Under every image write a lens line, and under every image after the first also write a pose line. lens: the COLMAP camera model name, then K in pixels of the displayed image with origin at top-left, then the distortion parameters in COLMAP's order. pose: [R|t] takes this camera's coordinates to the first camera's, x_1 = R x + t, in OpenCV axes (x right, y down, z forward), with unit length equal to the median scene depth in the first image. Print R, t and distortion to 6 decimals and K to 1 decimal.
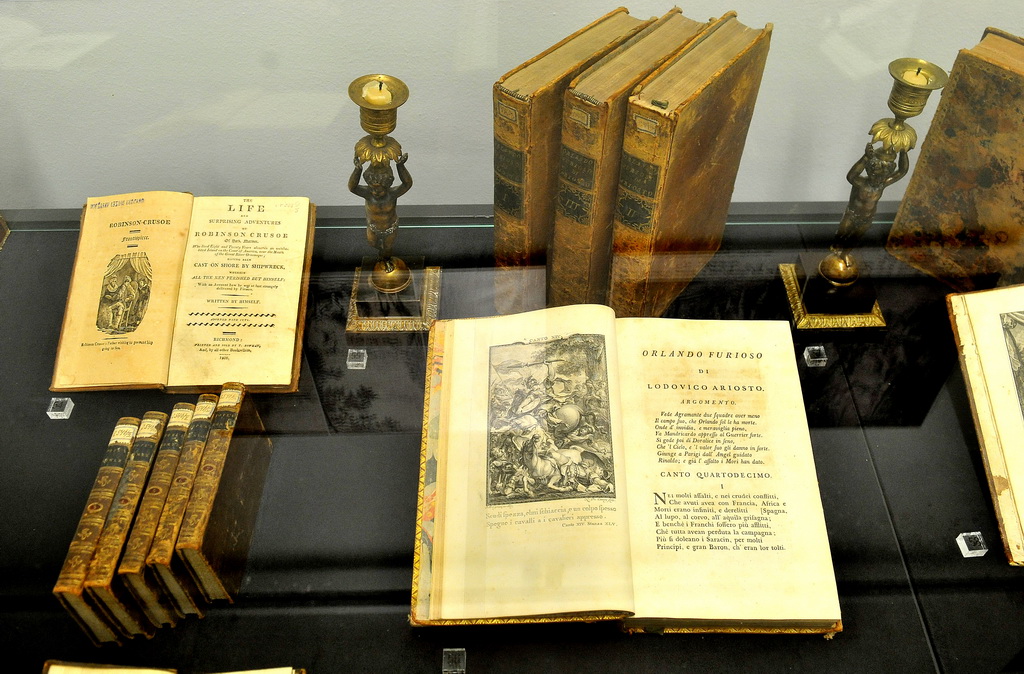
lens RADIAL K [[864.2, 0, 512.0], [0, 864.2, 337.0], [0, 0, 1]] dist [-0.012236, -0.013277]
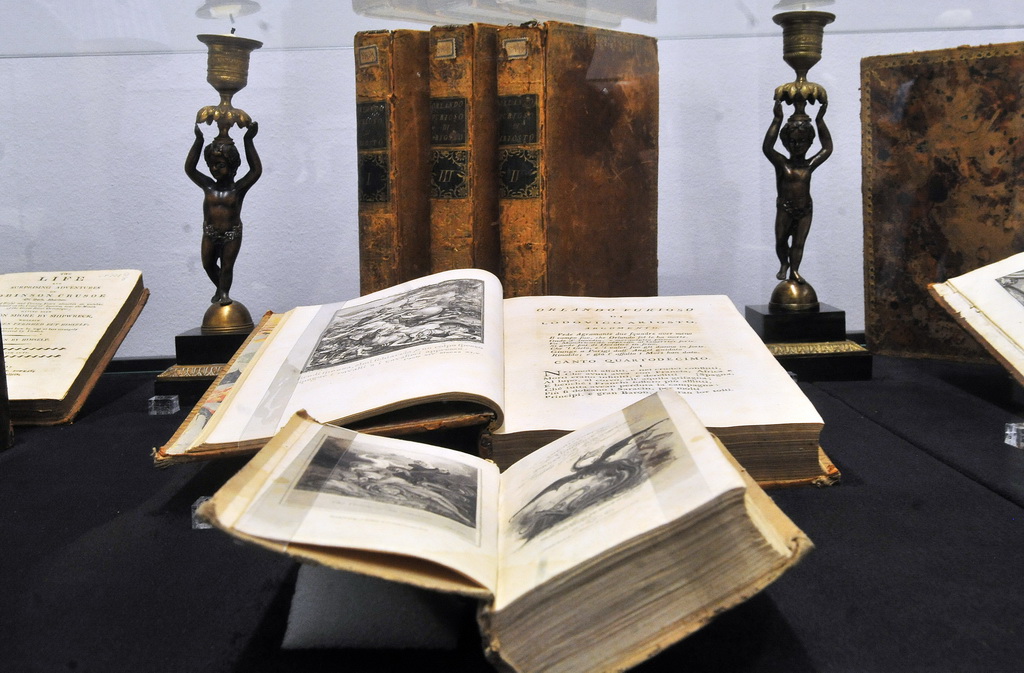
lens RADIAL K [[1130.1, 0, 512.0], [0, 1130.1, 336.5], [0, 0, 1]] dist [0.018535, 0.017139]
pose [[0.999751, -0.014097, 0.017274, 0.115436], [0.021996, 0.750272, -0.660763, 0.718546], [-0.003646, 0.660979, 0.750395, 0.274171]]
